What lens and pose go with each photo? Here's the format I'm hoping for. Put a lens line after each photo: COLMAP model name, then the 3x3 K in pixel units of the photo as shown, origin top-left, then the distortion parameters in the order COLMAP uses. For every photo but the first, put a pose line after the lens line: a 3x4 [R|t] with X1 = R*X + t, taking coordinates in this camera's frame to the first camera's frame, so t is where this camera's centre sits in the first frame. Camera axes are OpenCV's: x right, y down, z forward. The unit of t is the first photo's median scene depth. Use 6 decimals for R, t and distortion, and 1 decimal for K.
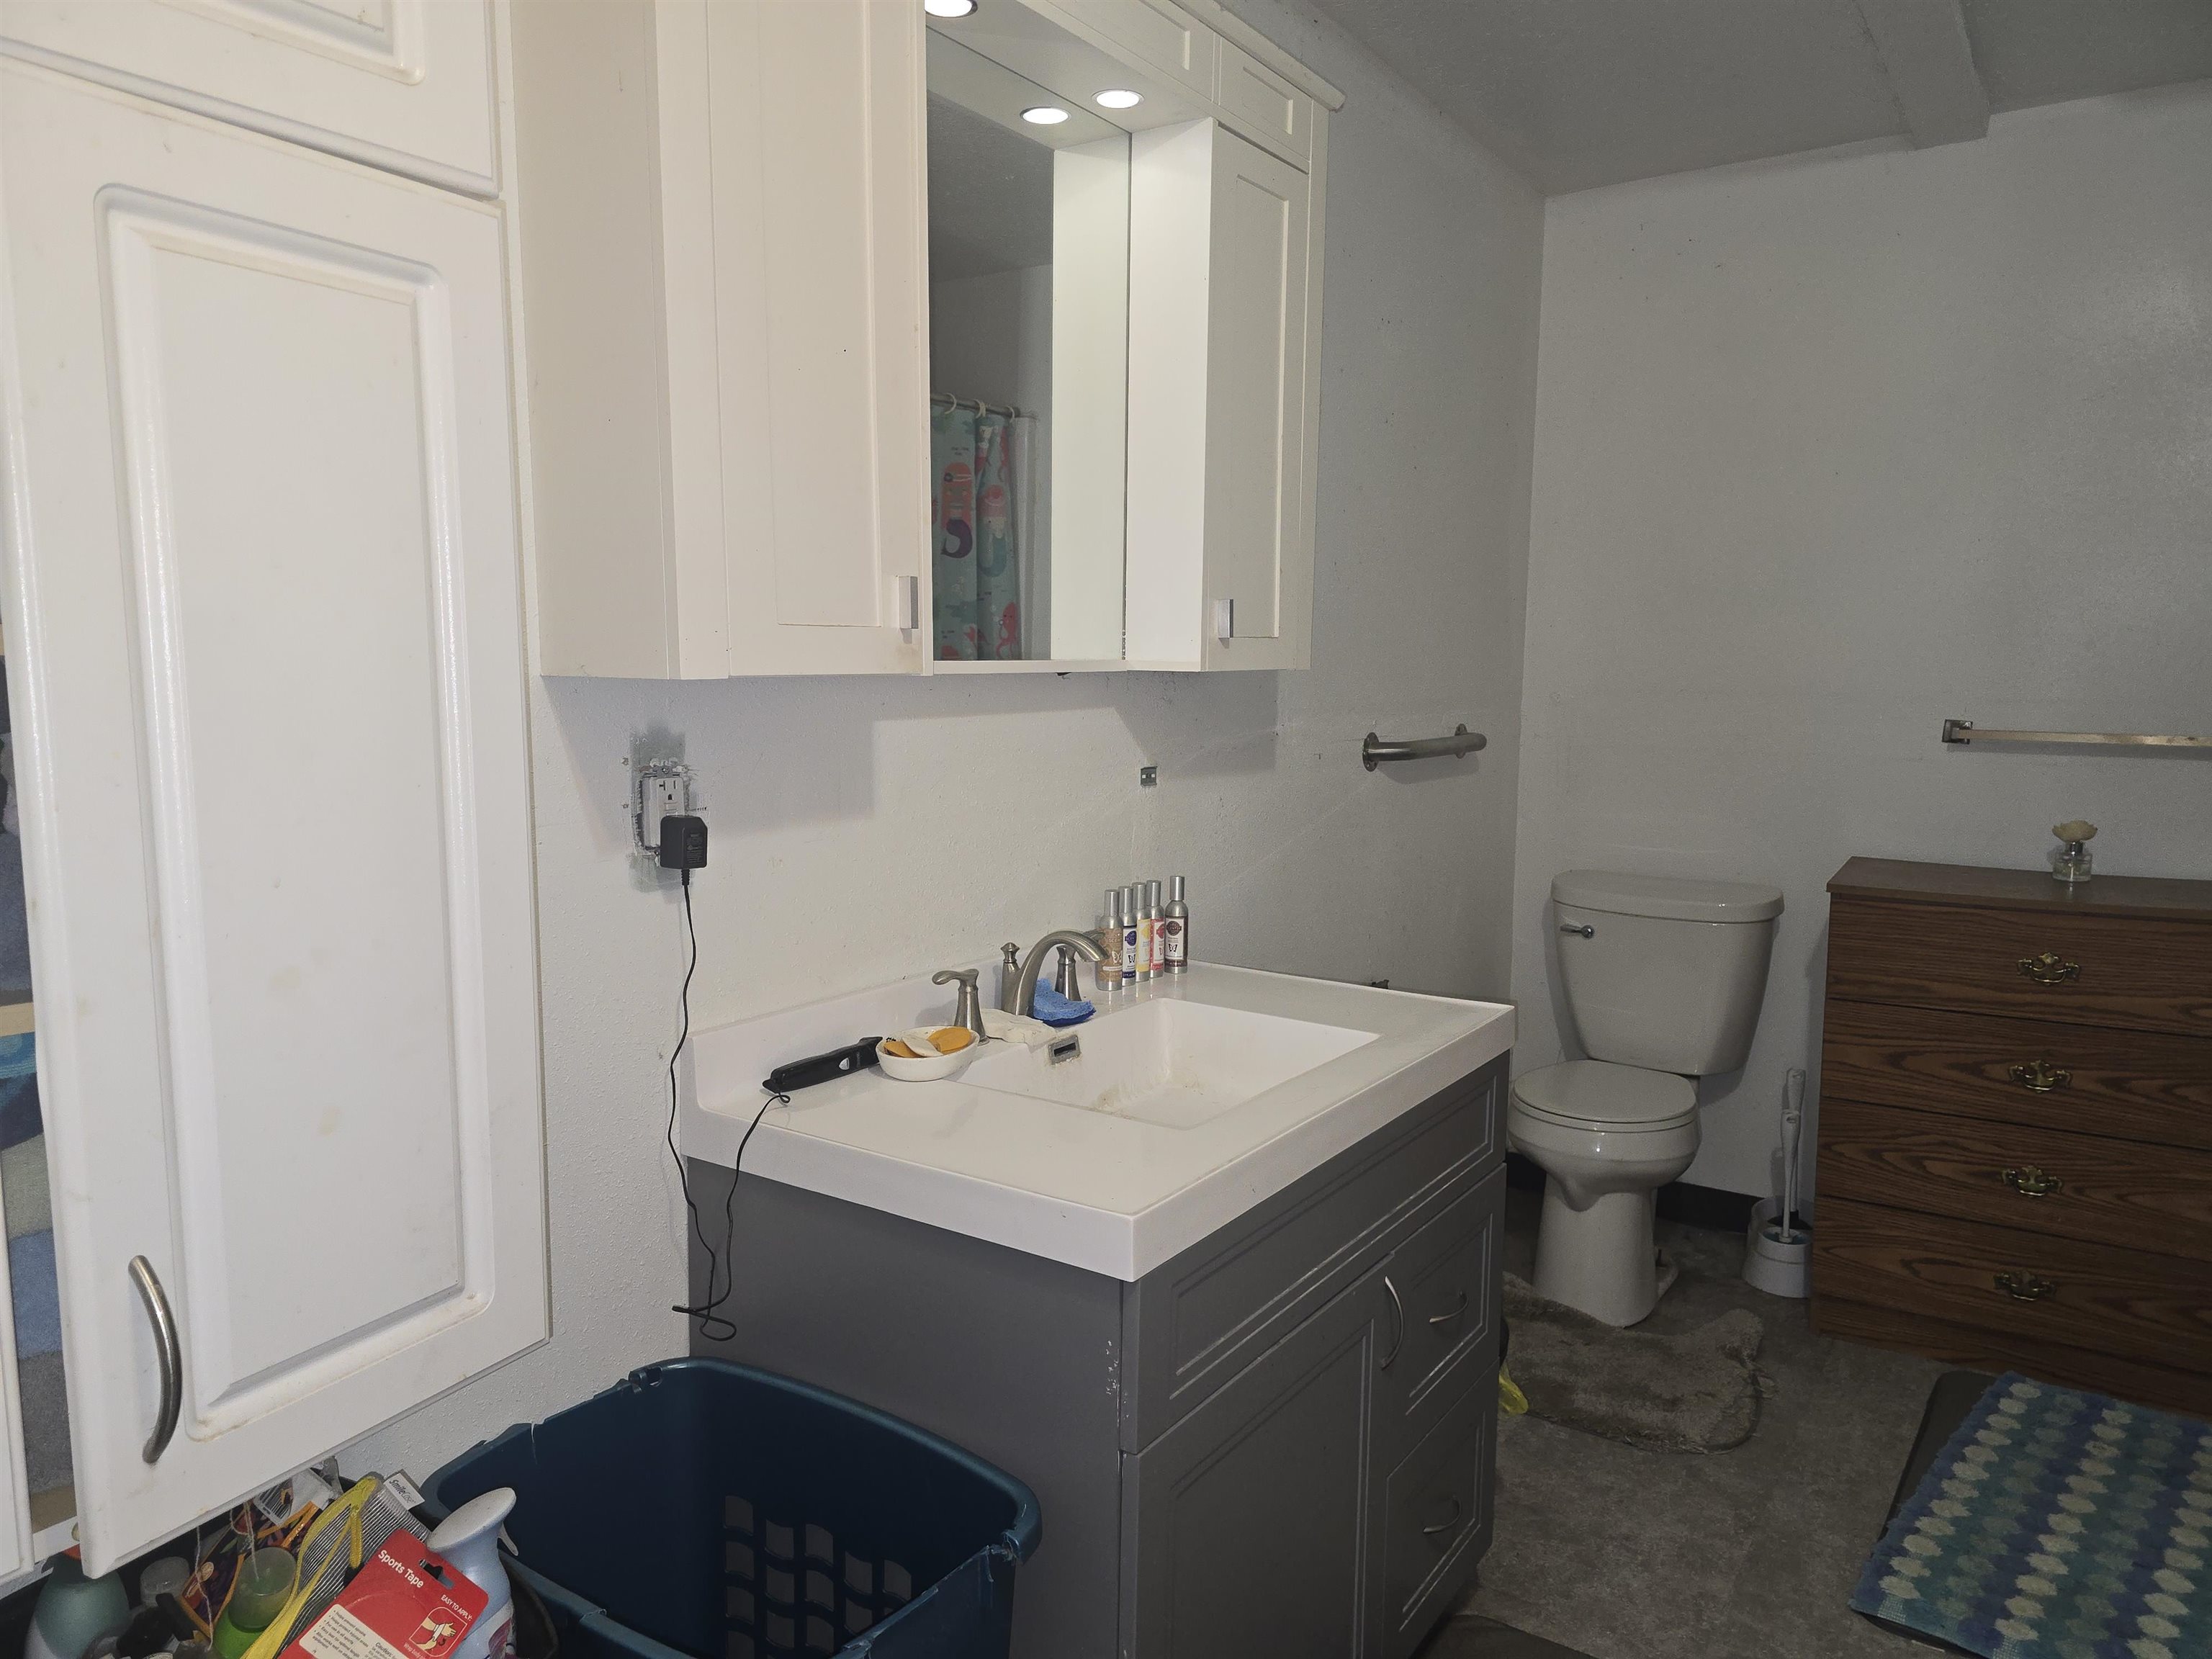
lens RADIAL K [[1476.8, 0, 1106.0], [0, 1476.8, 829.5], [0, 0, 1]] dist [0.057194, -0.046092]
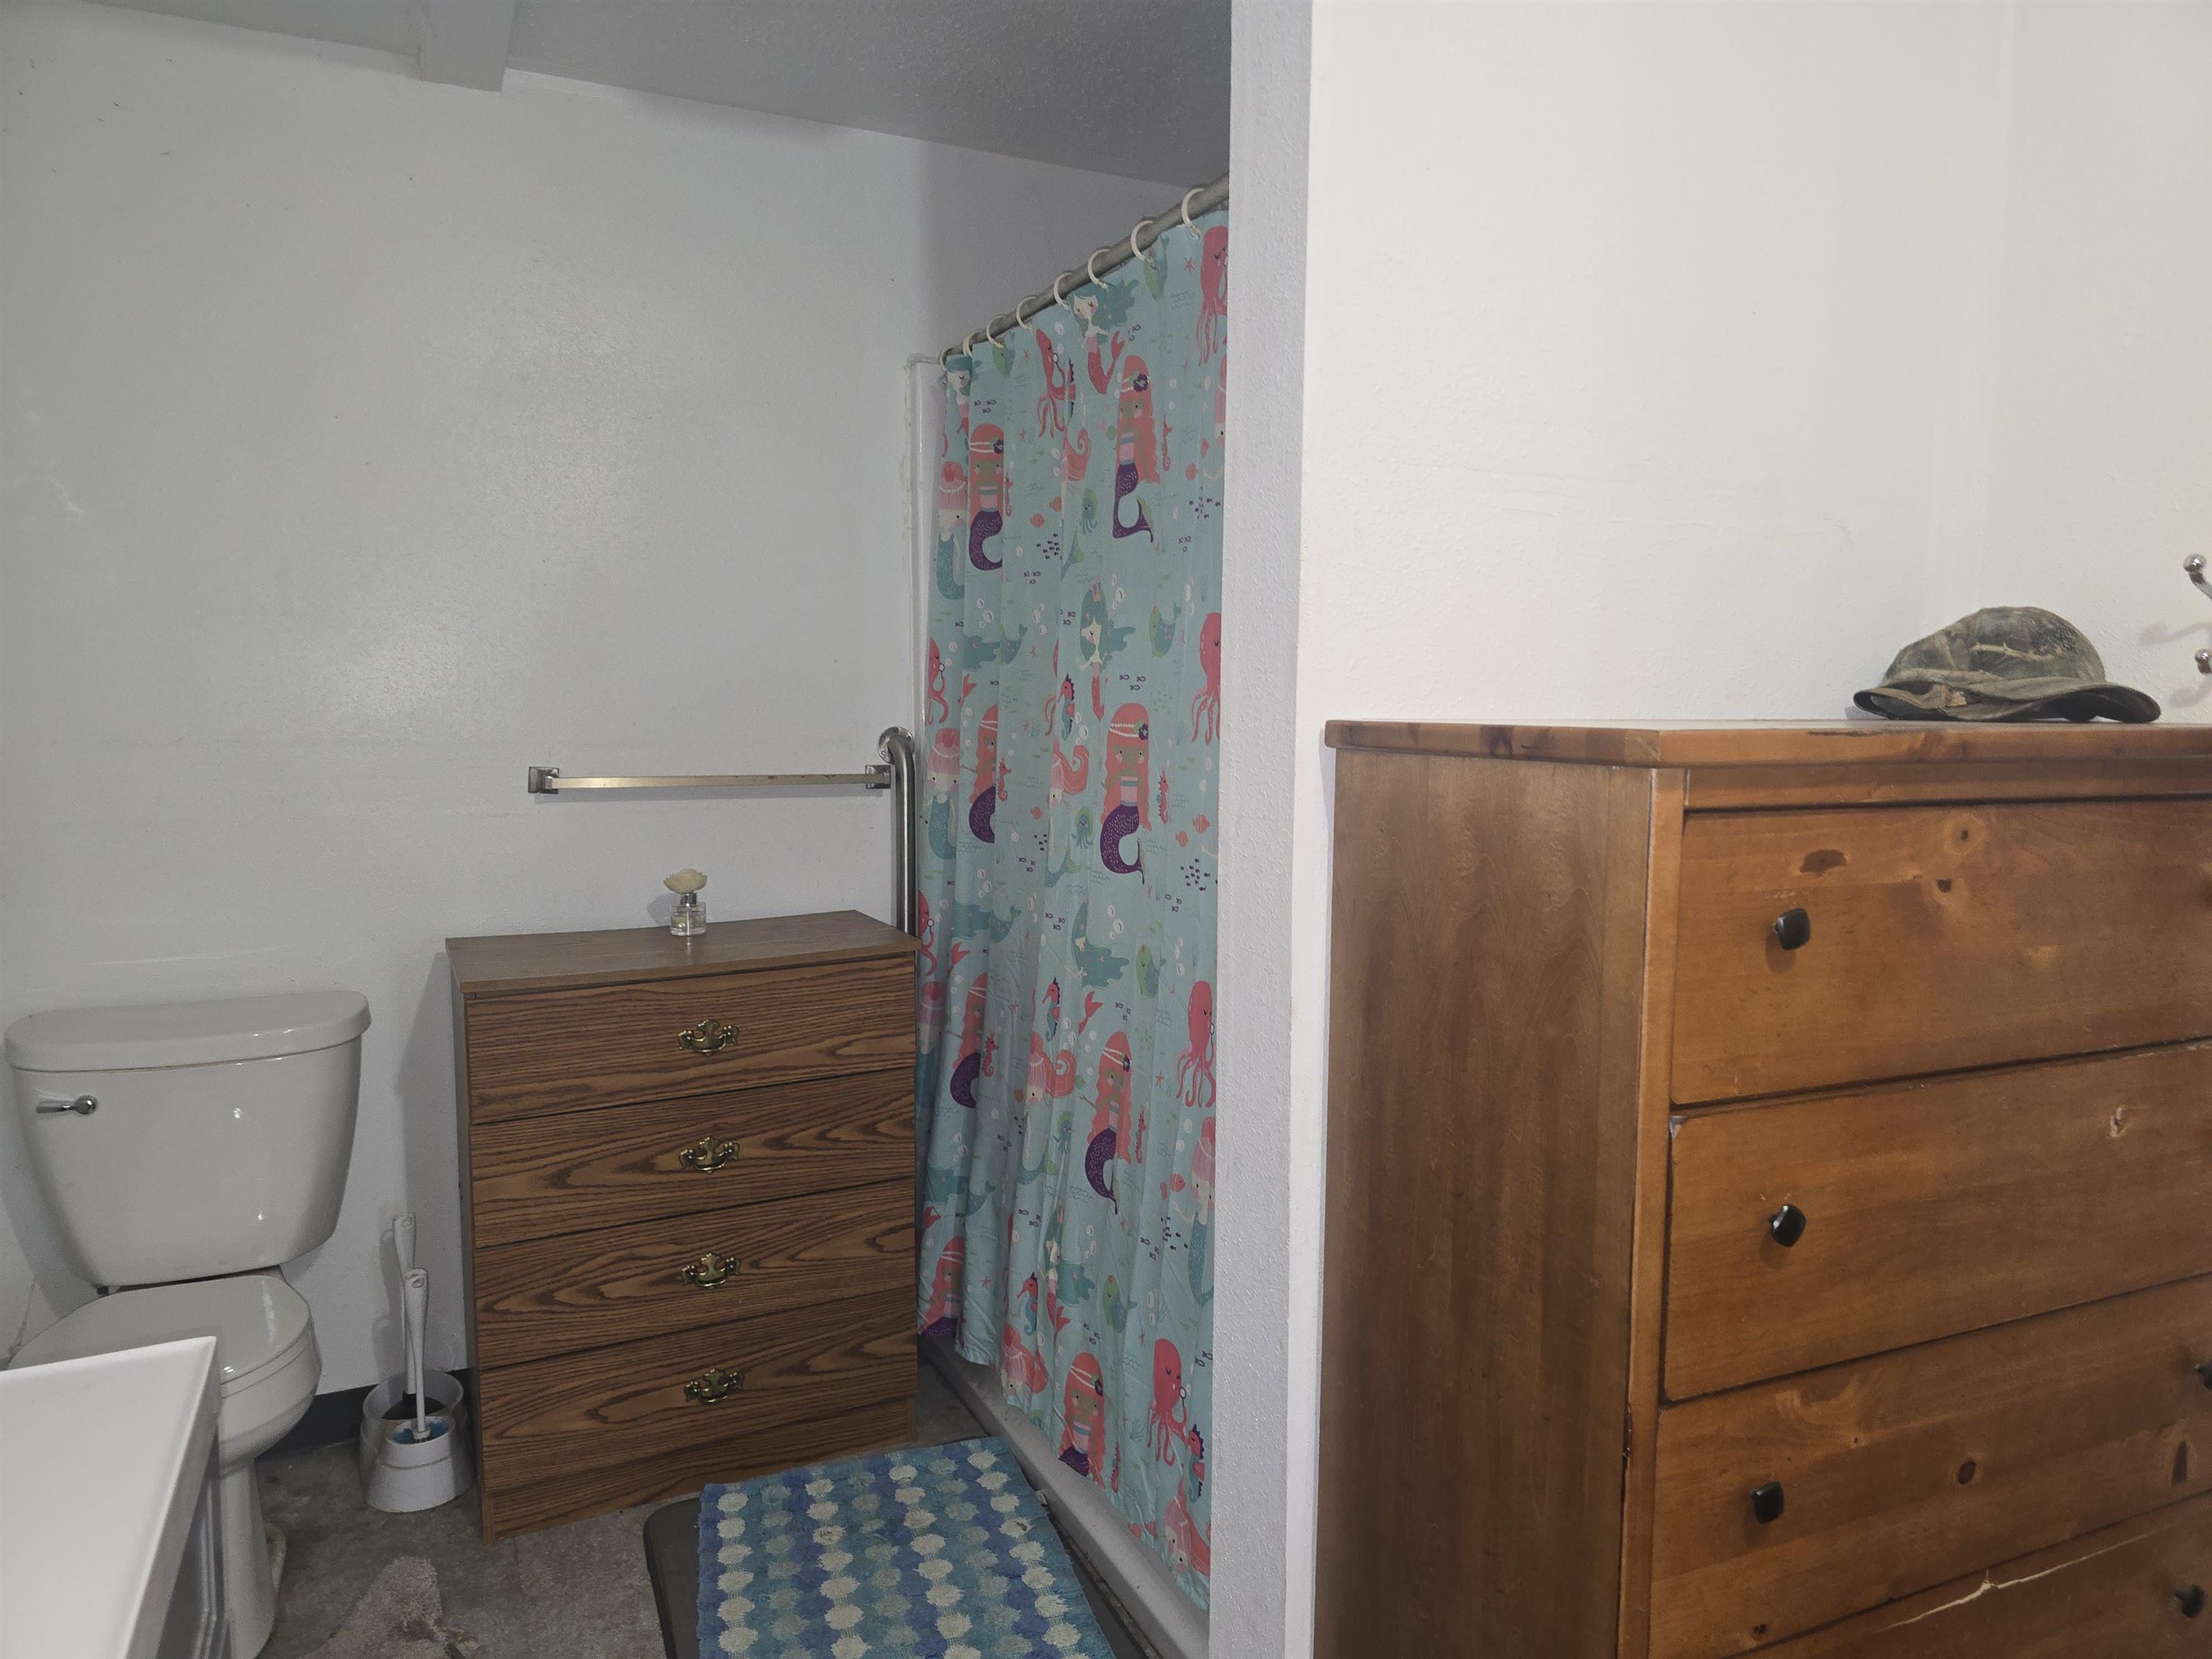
lens RADIAL K [[1483.0, 0, 1093.1], [0, 1483.0, 824.4], [0, 0, 1]] dist [0.056528, -0.050700]
pose [[0.503381, -0.085472, 0.859827, -0.022698], [0.099587, 0.994203, 0.040527, -0.046889], [-0.858307, 0.065227, 0.508975, 0.308526]]
